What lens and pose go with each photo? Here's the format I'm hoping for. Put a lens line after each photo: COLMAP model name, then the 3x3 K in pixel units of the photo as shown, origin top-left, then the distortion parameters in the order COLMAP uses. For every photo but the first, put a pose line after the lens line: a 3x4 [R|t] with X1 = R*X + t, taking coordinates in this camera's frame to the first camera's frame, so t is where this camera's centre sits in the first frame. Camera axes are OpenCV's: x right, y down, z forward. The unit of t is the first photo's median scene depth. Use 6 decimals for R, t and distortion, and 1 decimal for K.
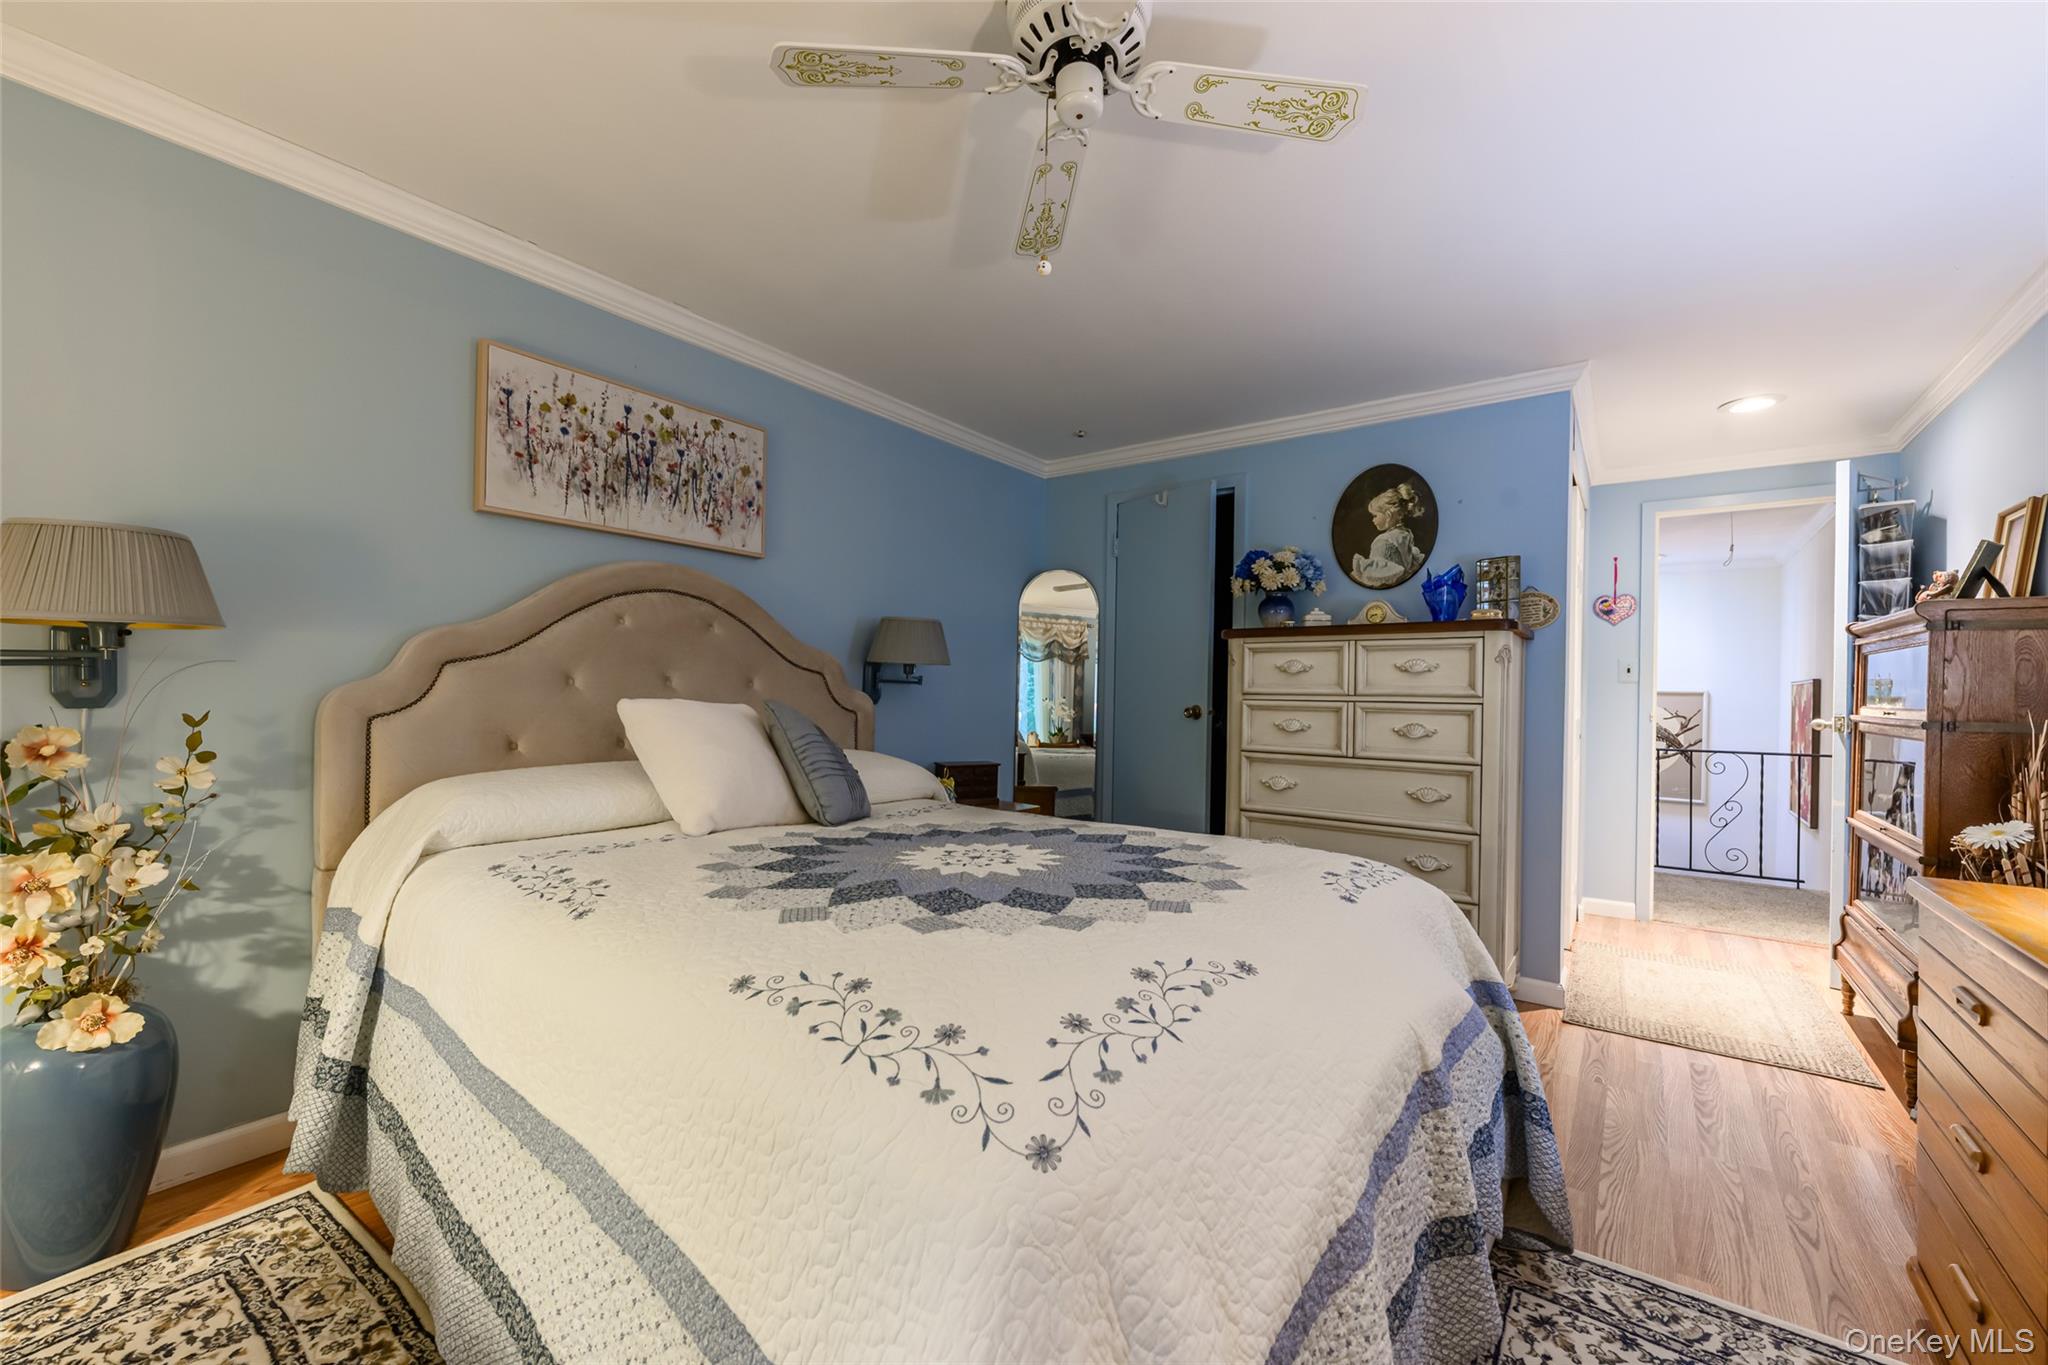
lens RADIAL K [[817.8, 0, 1026.5], [0, 817.8, 689.4], [0, 0, 1]] dist [0.000252, 0.000149]
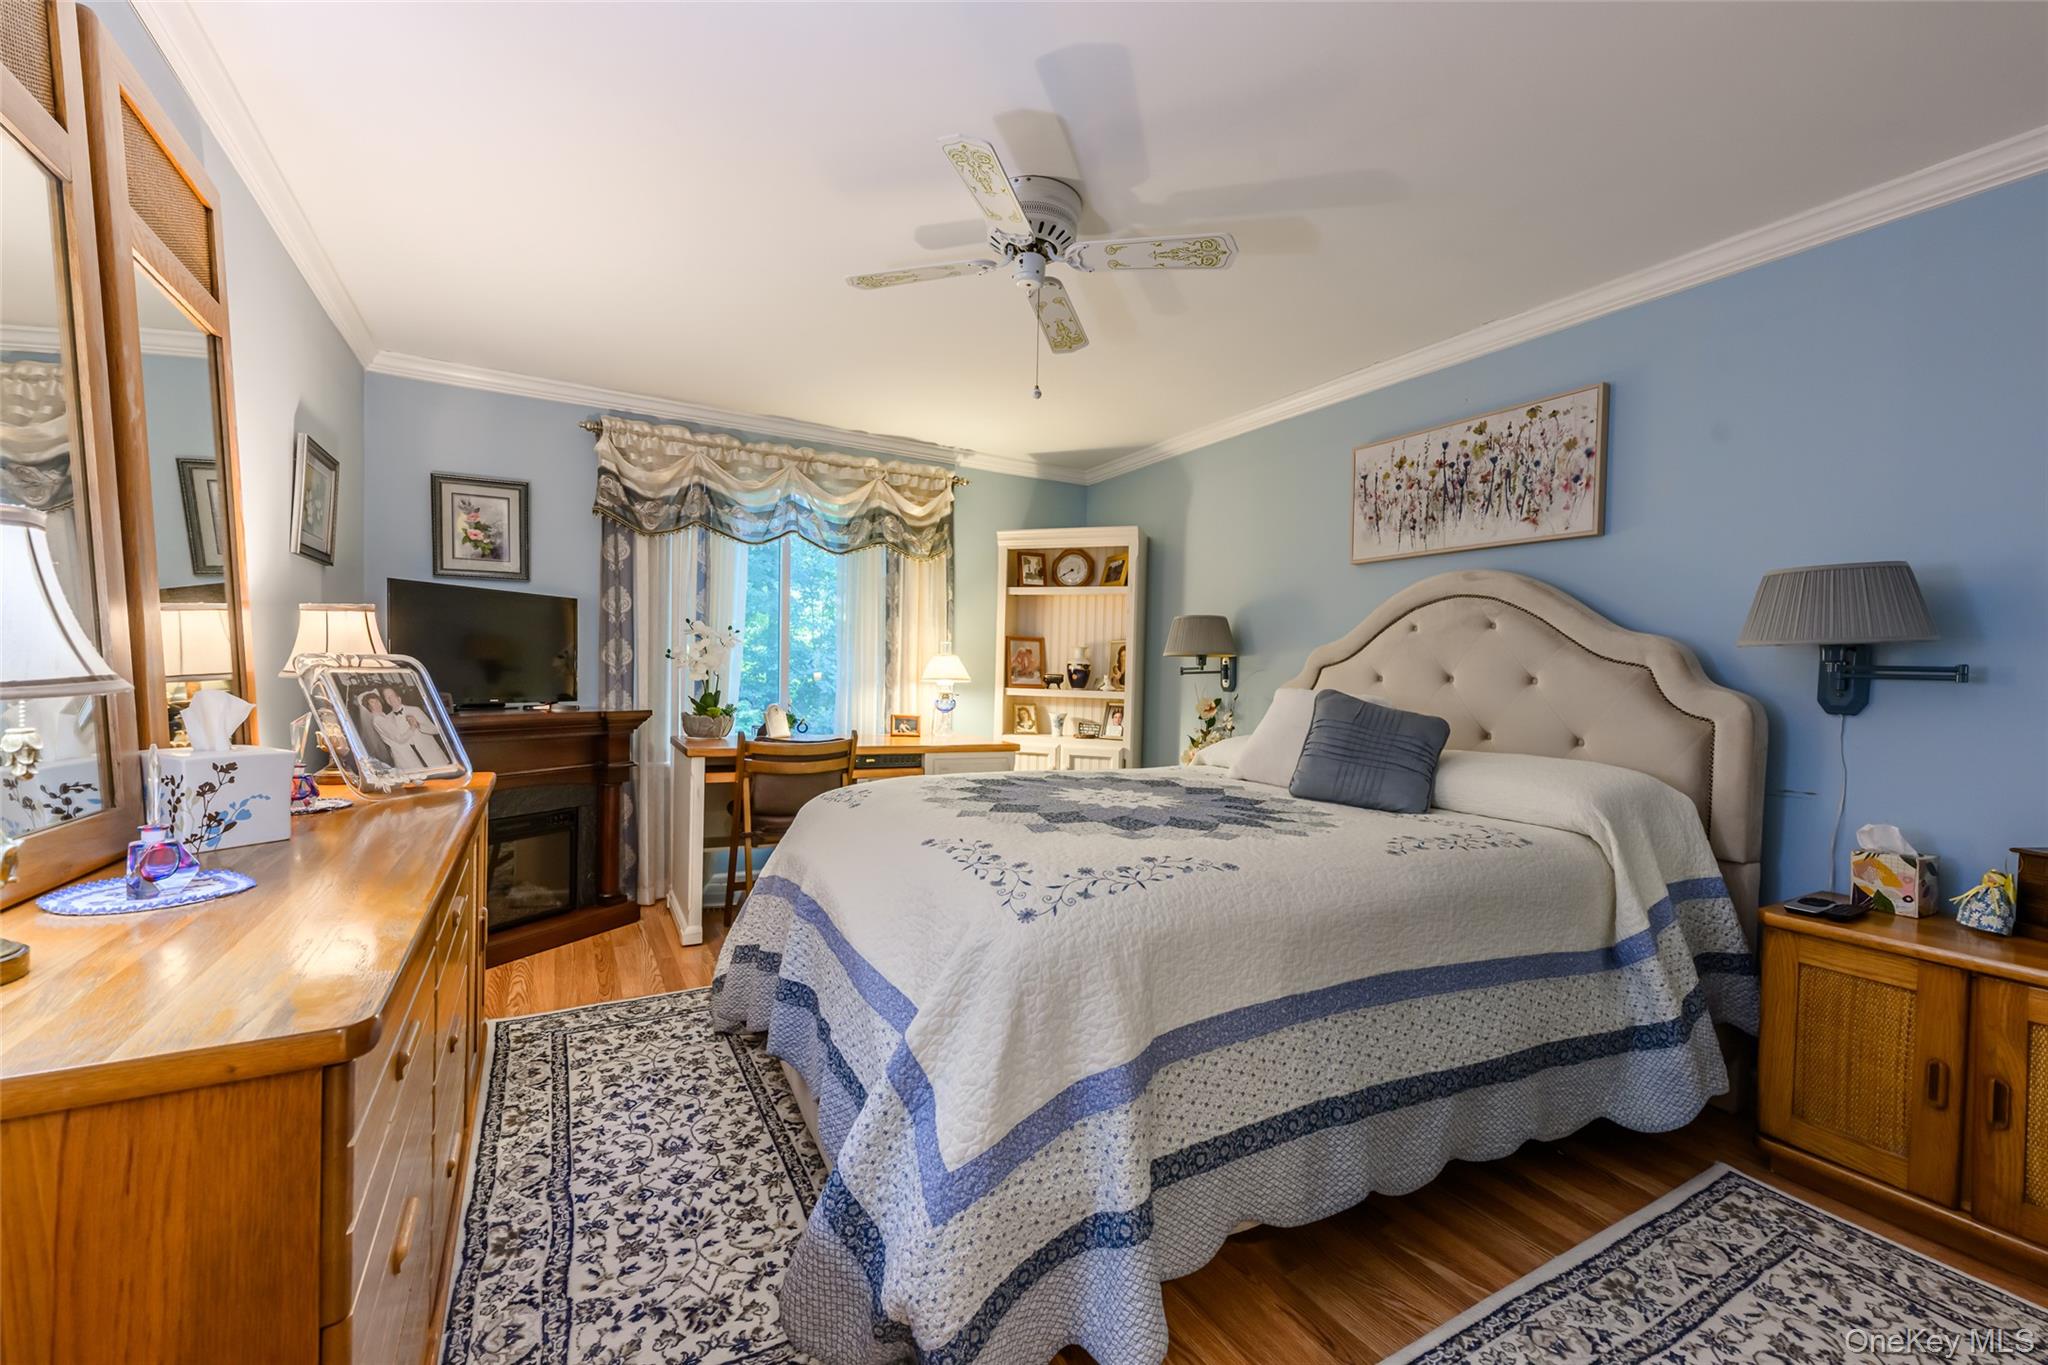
lens RADIAL K [[820.8, 0, 1031.5], [0, 820.8, 675.7], [0, 0, 1]] dist [0.000530, 0.000162]
pose [[-0.405611, -0.018795, -0.913853, 0.778523], [-0.023922, 0.999664, -0.009942, 0.010364], [0.913733, 0.017828, -0.405924, 0.903880]]
